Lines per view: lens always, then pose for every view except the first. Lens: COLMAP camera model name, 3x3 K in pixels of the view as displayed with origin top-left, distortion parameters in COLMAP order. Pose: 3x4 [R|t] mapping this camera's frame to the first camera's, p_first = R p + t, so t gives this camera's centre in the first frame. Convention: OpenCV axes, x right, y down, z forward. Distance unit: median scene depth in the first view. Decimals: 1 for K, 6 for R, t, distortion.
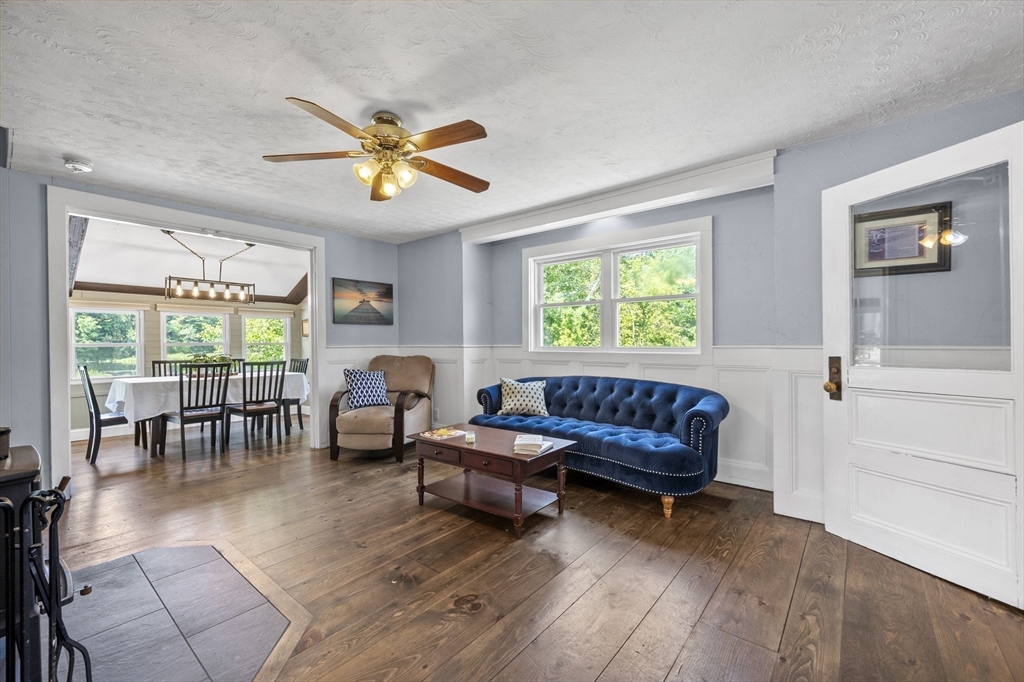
lens RADIAL K [[428.6, 0, 509.8], [0, 428.6, 345.5], [0, 0, 1]] dist [-0.002330, 0.000068]
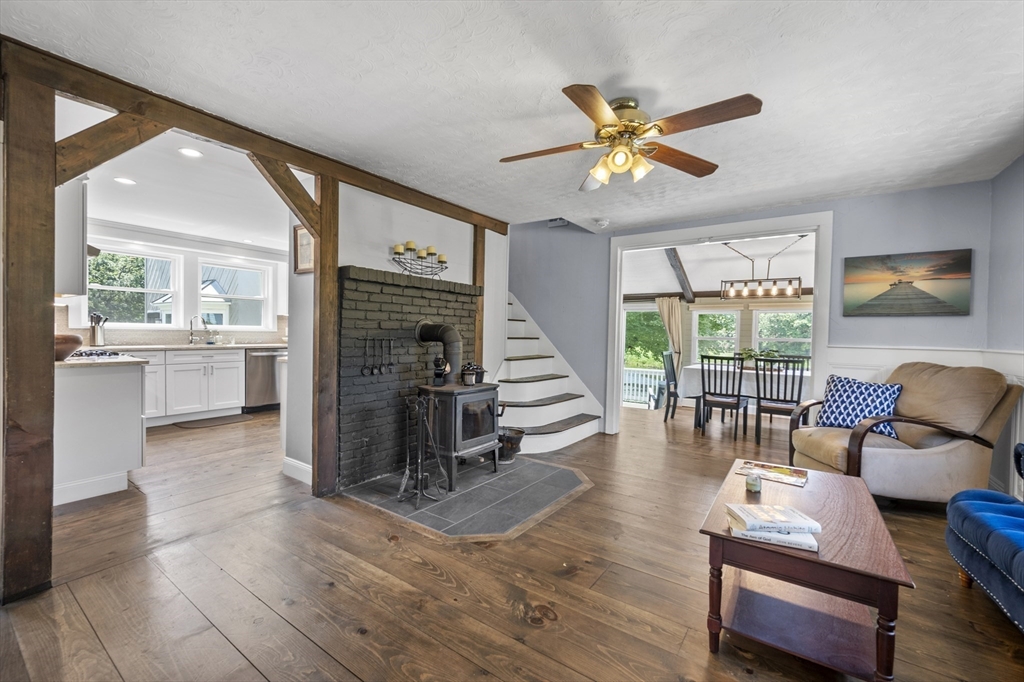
lens RADIAL K [[428.6, 0, 515.6], [0, 428.6, 337.5], [0, 0, 1]] dist [-0.002330, 0.000068]
pose [[0.063717, 0.017004, -0.997823, 0.350074], [-0.031142, 0.999402, 0.015042, -0.006170], [0.997482, 0.030116, 0.064208, 0.369095]]
